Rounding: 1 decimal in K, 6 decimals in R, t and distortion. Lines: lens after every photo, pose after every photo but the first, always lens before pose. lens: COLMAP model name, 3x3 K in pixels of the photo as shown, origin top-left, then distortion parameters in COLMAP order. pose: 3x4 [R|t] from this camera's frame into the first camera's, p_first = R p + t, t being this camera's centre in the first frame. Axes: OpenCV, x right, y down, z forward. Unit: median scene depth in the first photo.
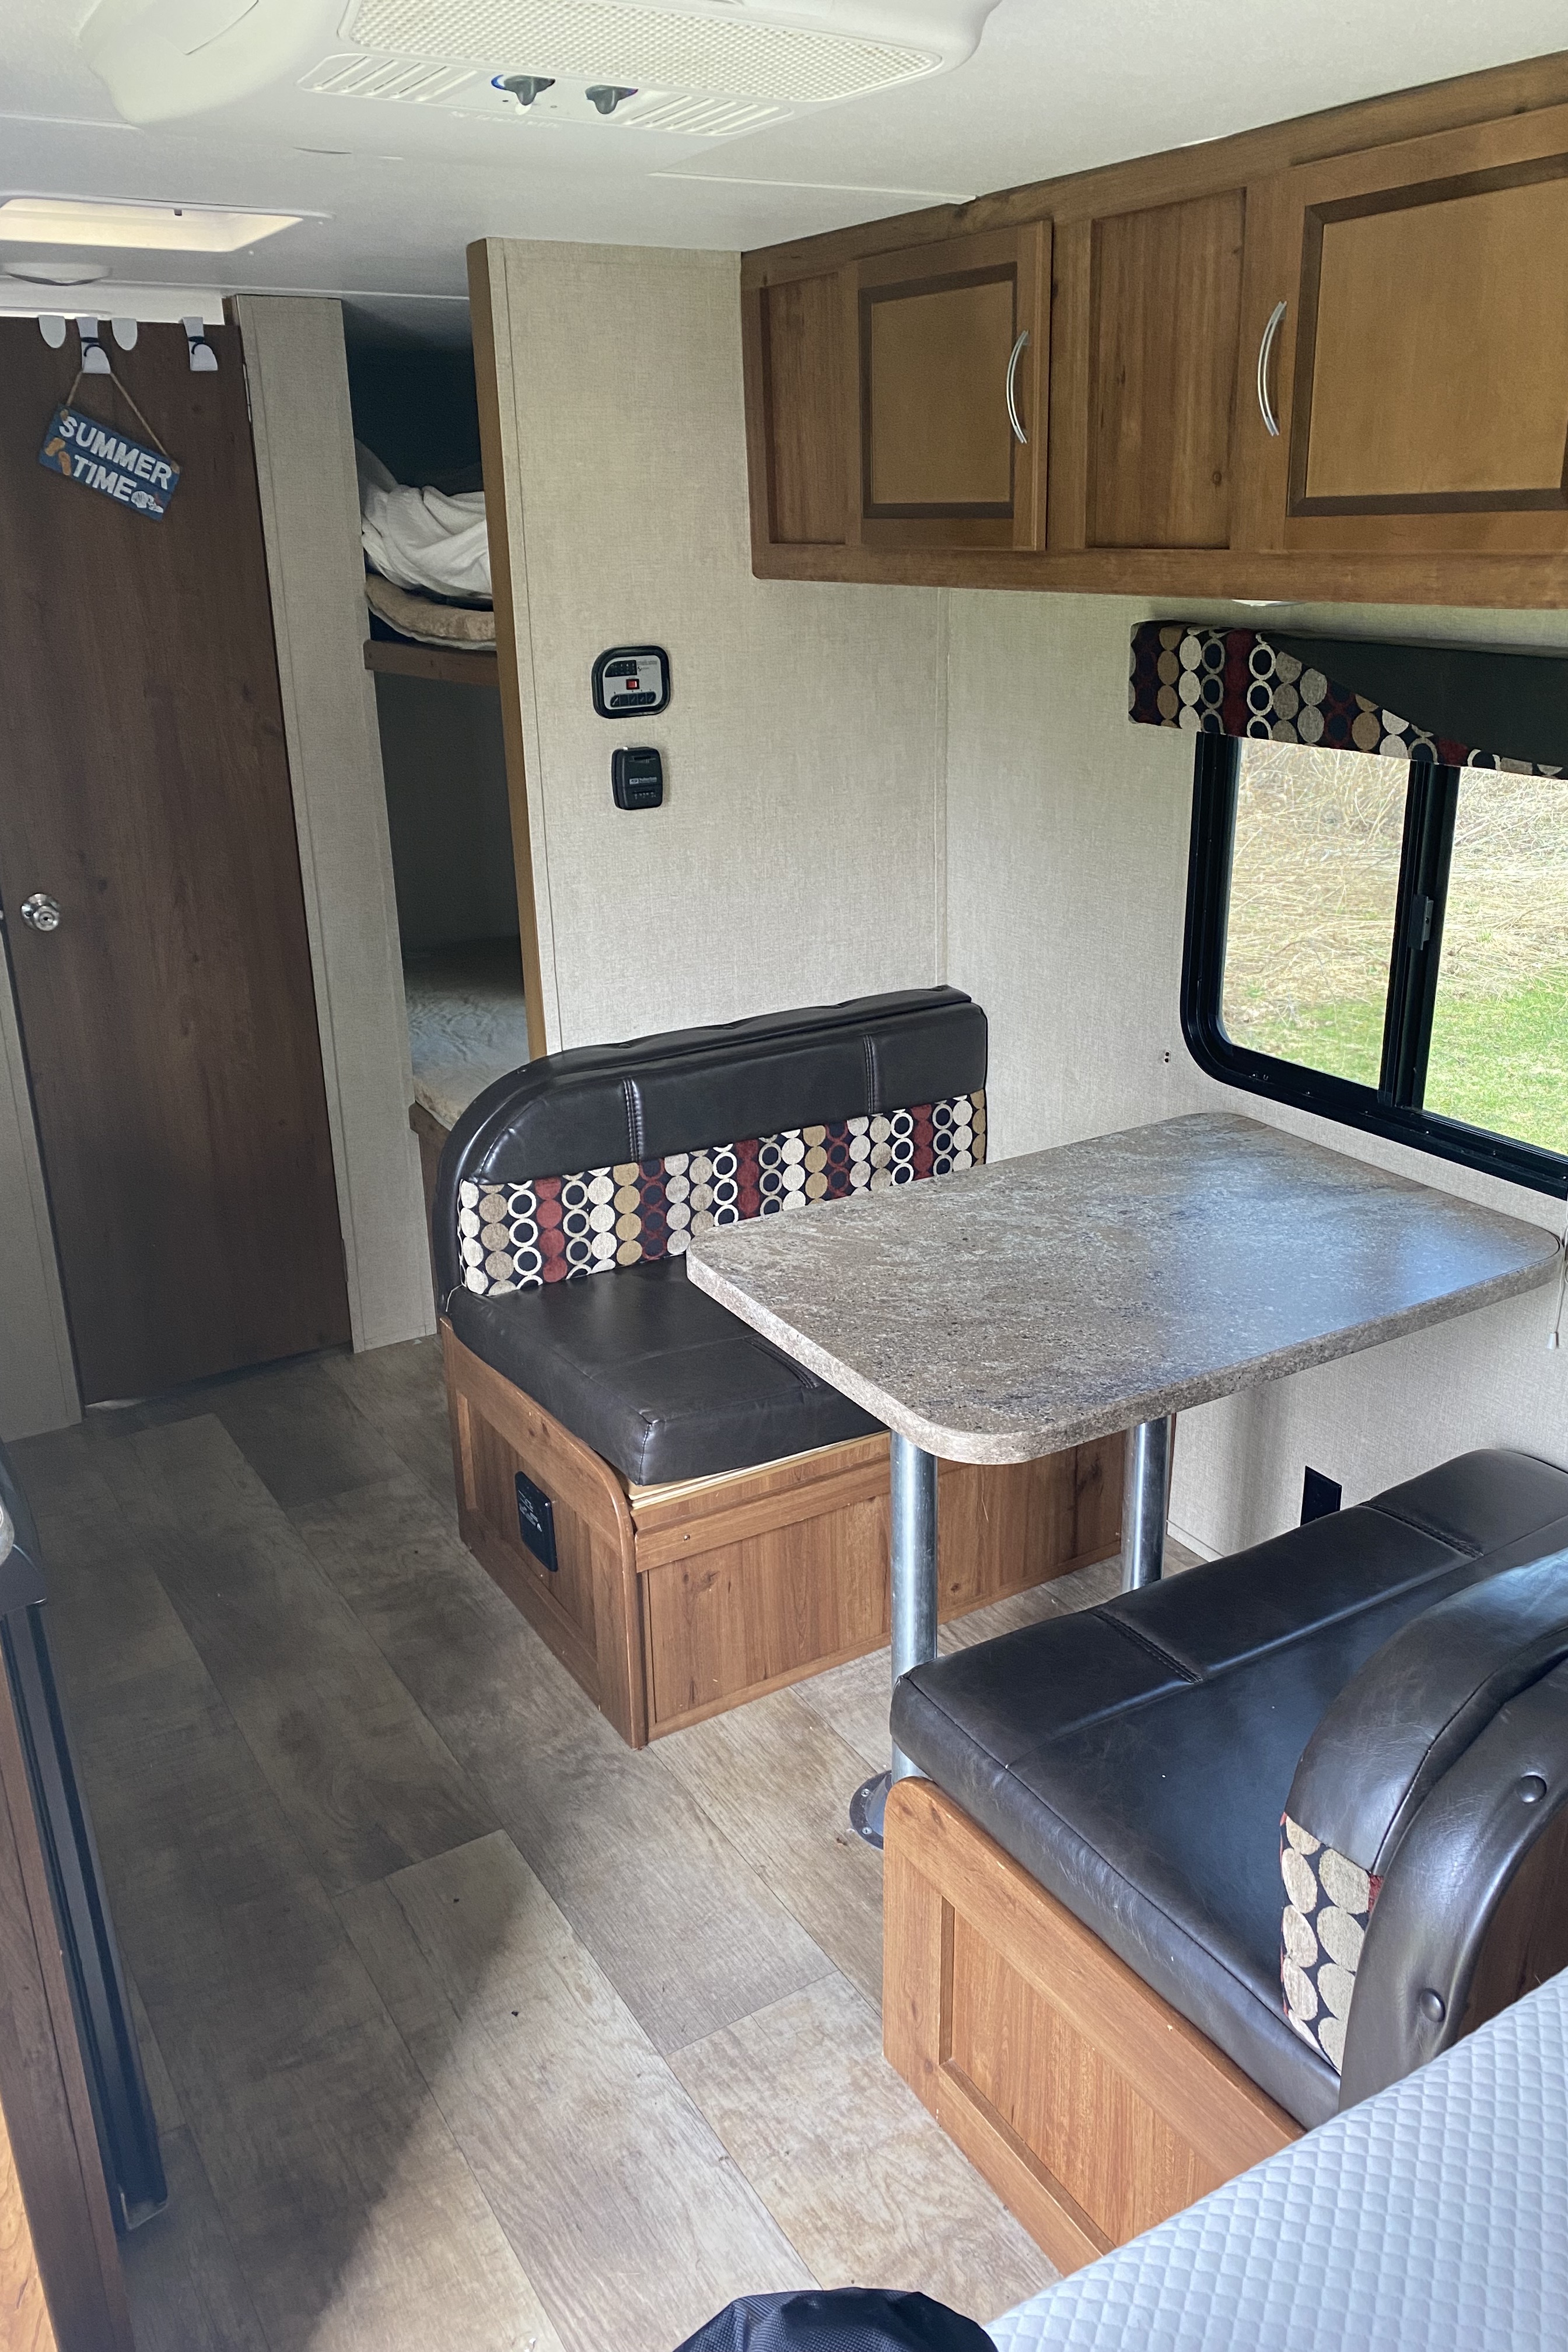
lens RADIAL K [[1796.2, 0, 784.0], [0, 1796.2, 1176.0], [0, 0, 1]] dist [0.026762, -0.007333]
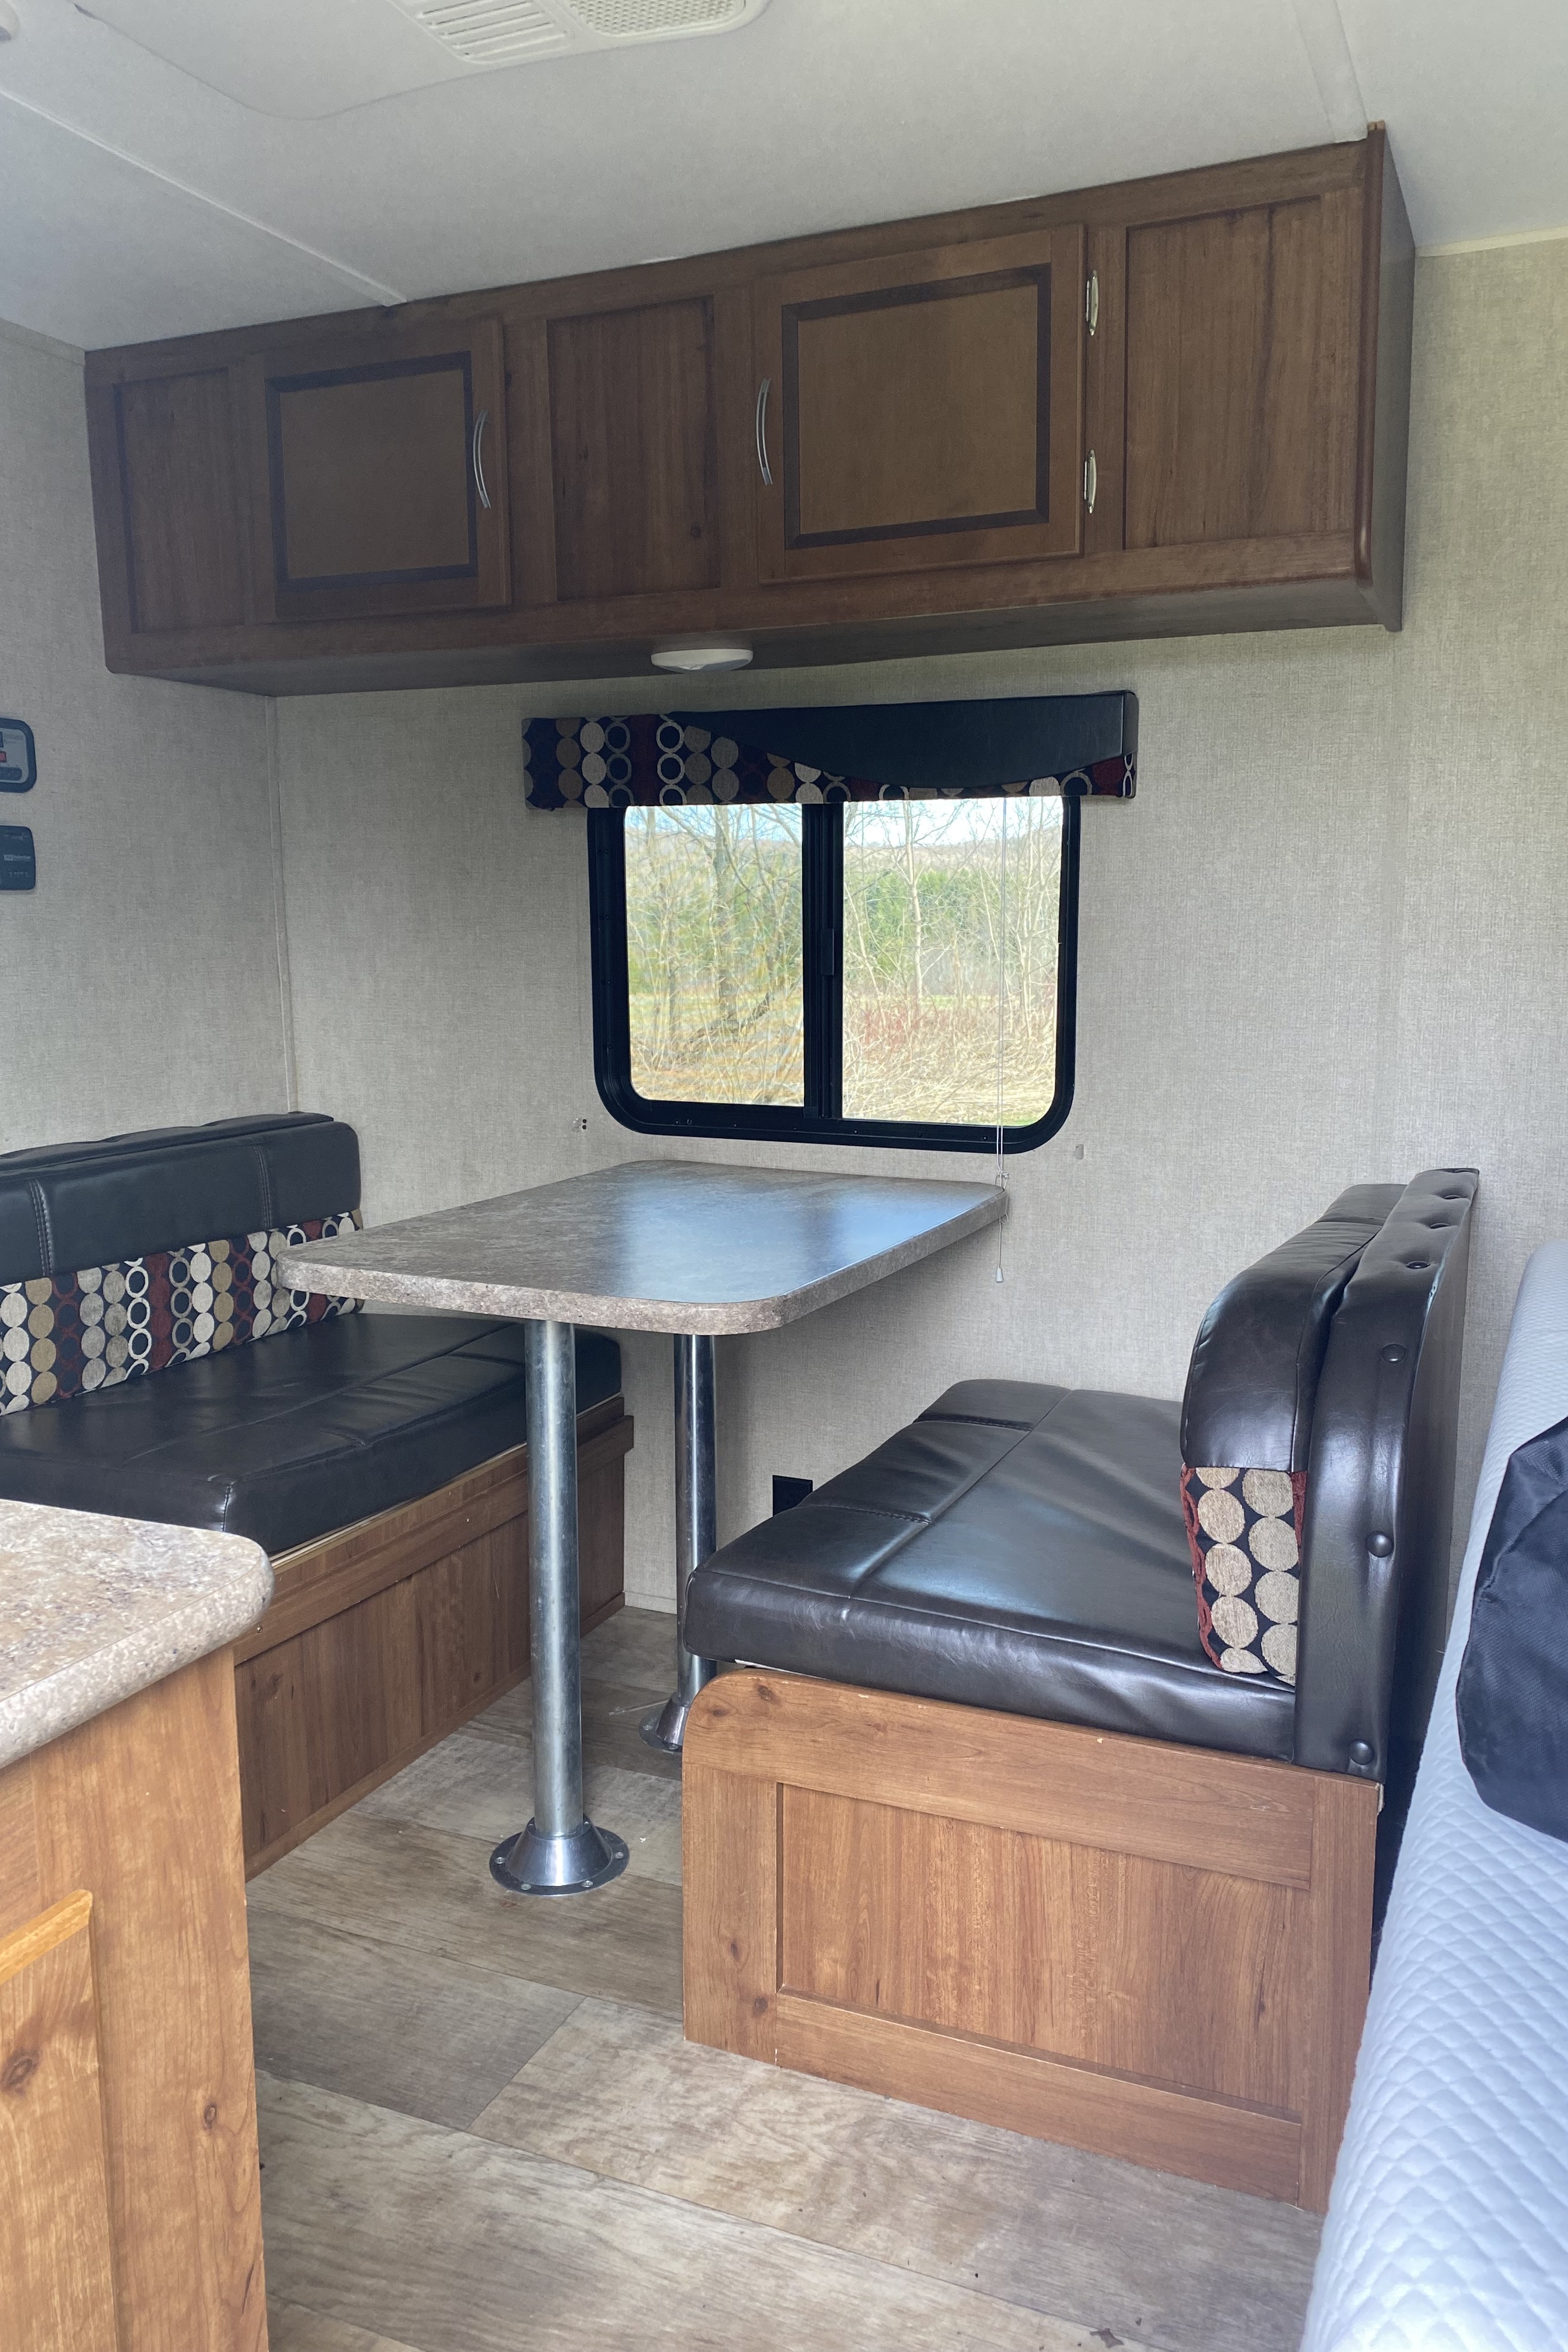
lens RADIAL K [[1769.2, 0, 828.6], [0, 1769.2, 1173.2], [0, 0, 1]] dist [0.018796, -0.007143]
pose [[0.816562, -0.065824, 0.573493, -0.289639], [0.186192, 0.970412, -0.153727, 0.160809], [-0.546405, 0.232308, 0.804658, 0.095955]]
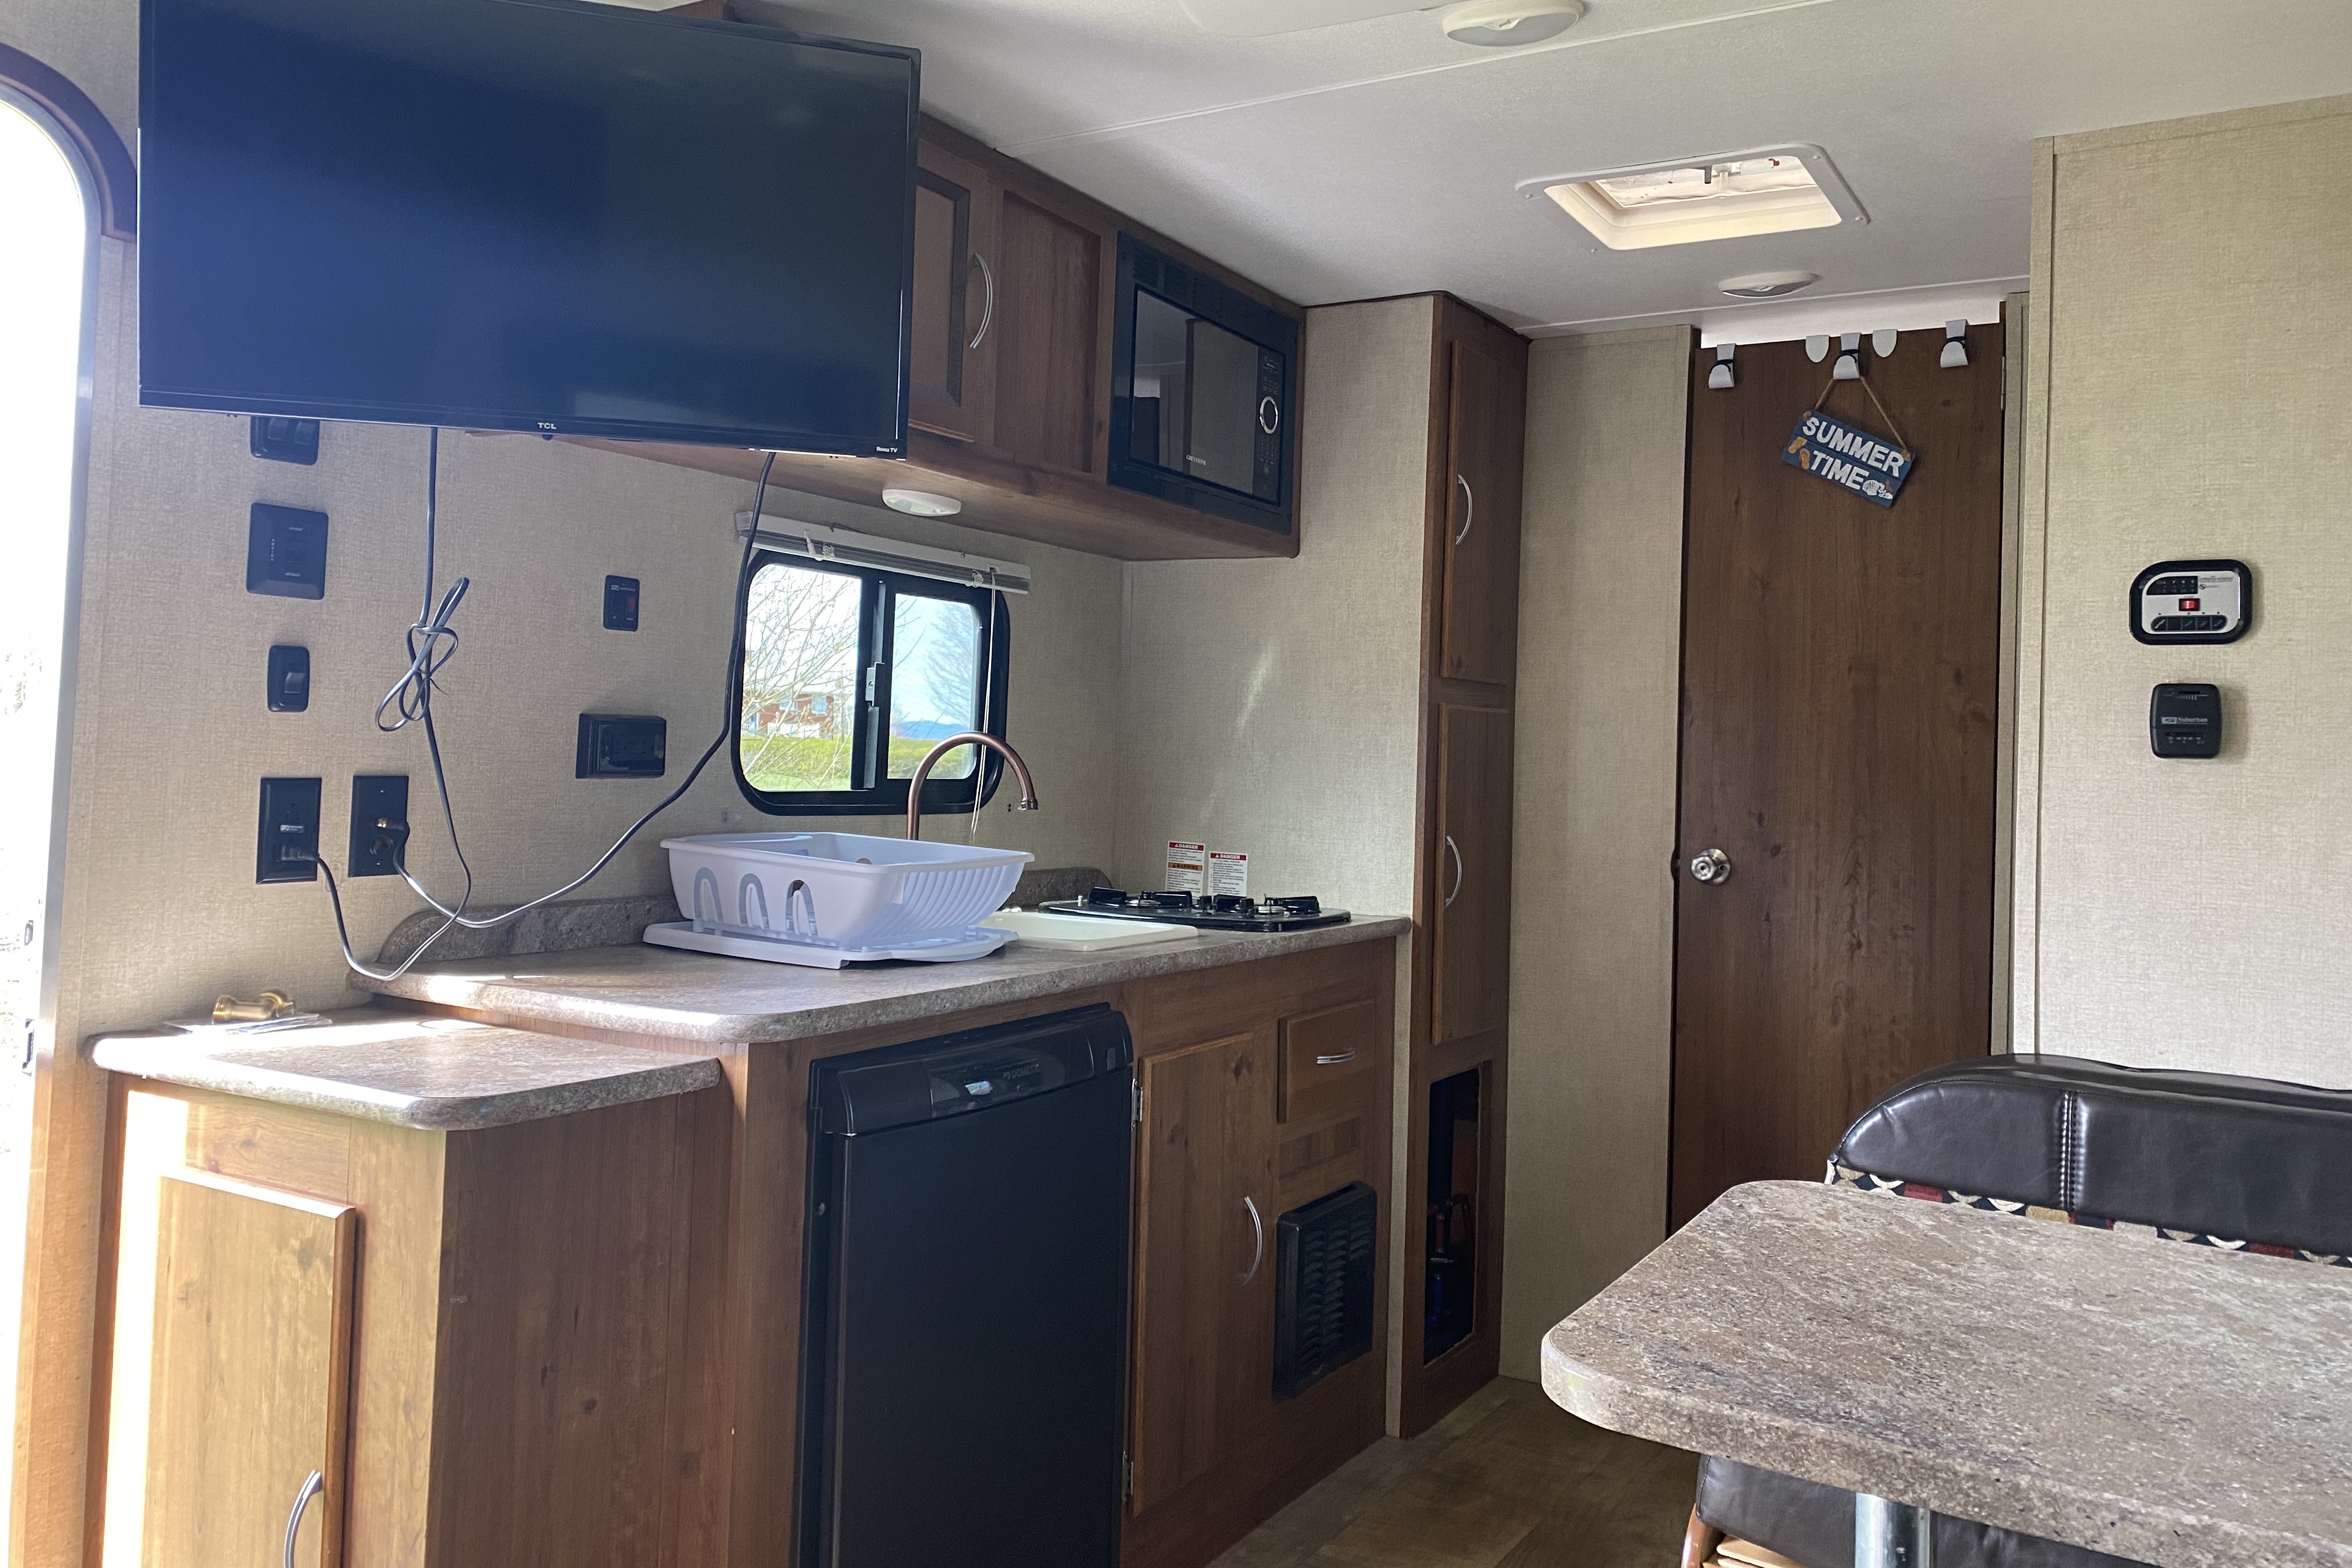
lens RADIAL K [[1806.7, 0, 1177.7], [0, 1806.7, 697.2], [0, 0, 1]] dist [-0.009890, -0.004251]
pose [[0.452103, 0.005524, -0.891949, 0.445081], [-0.347822, 0.921910, -0.170591, 0.055773], [0.821354, 0.387364, 0.418719, 0.343123]]
